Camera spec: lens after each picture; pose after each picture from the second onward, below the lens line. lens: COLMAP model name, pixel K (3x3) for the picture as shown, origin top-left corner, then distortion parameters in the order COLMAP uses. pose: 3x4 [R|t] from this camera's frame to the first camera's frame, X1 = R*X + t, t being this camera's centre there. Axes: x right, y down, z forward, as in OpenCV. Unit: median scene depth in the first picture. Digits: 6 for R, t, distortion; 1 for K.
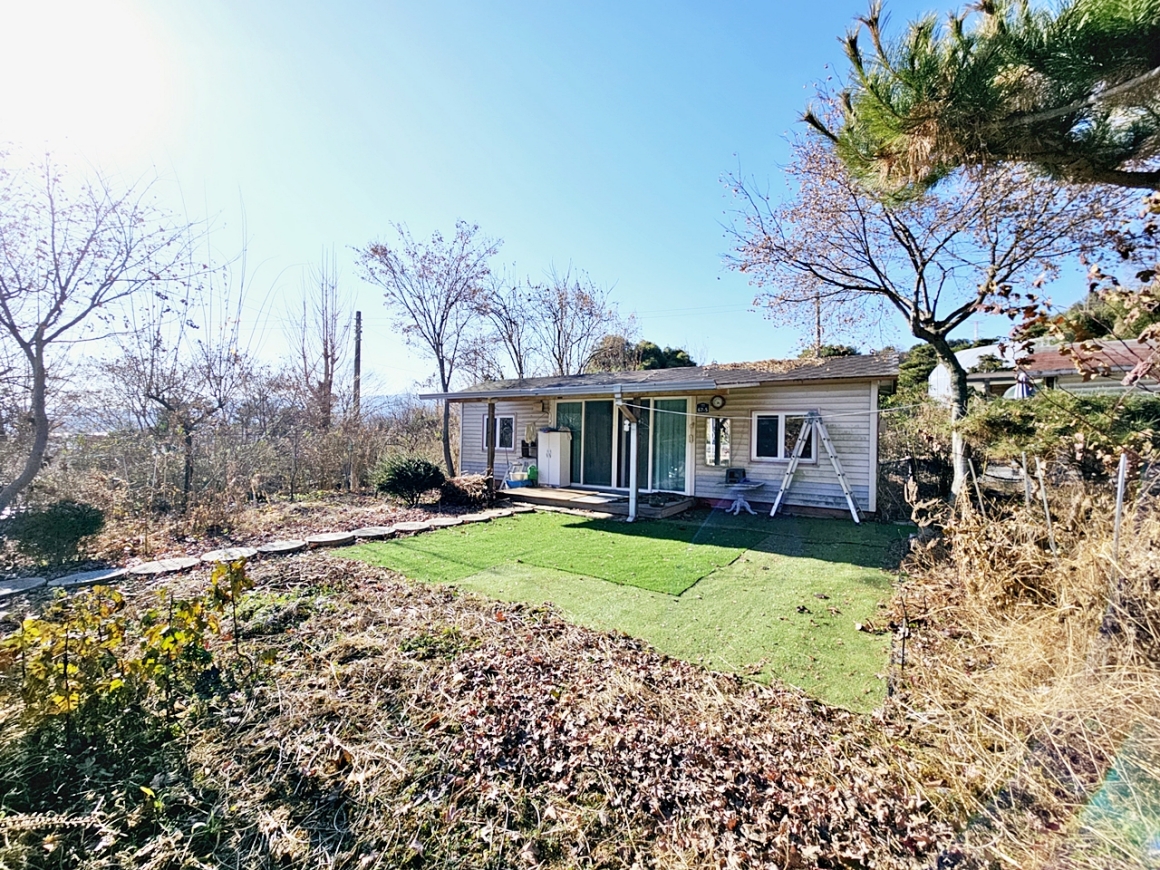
lens RADIAL K [[474.2, 0, 578.9], [0, 474.2, 432.3], [0, 0, 1]] dist [0.001447, -0.001115]
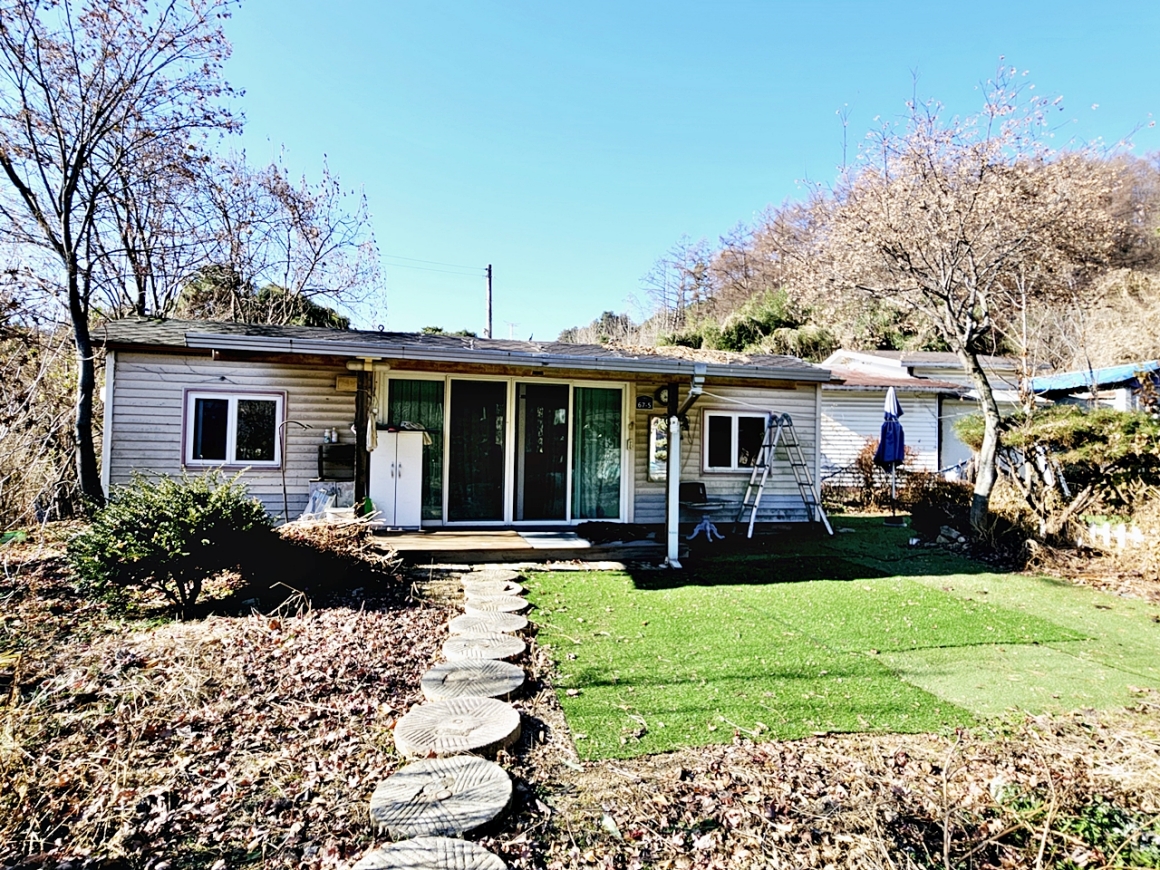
lens RADIAL K [[632.4, 0, 574.8], [0, 632.4, 435.7], [0, 0, 1]] dist [-0.017296, -0.000702]
pose [[0.692888, 0.014663, 0.720897, -0.553818], [-0.013285, 0.999883, -0.007569, 0.010376], [-0.720923, -0.004332, 0.693001, 0.429956]]
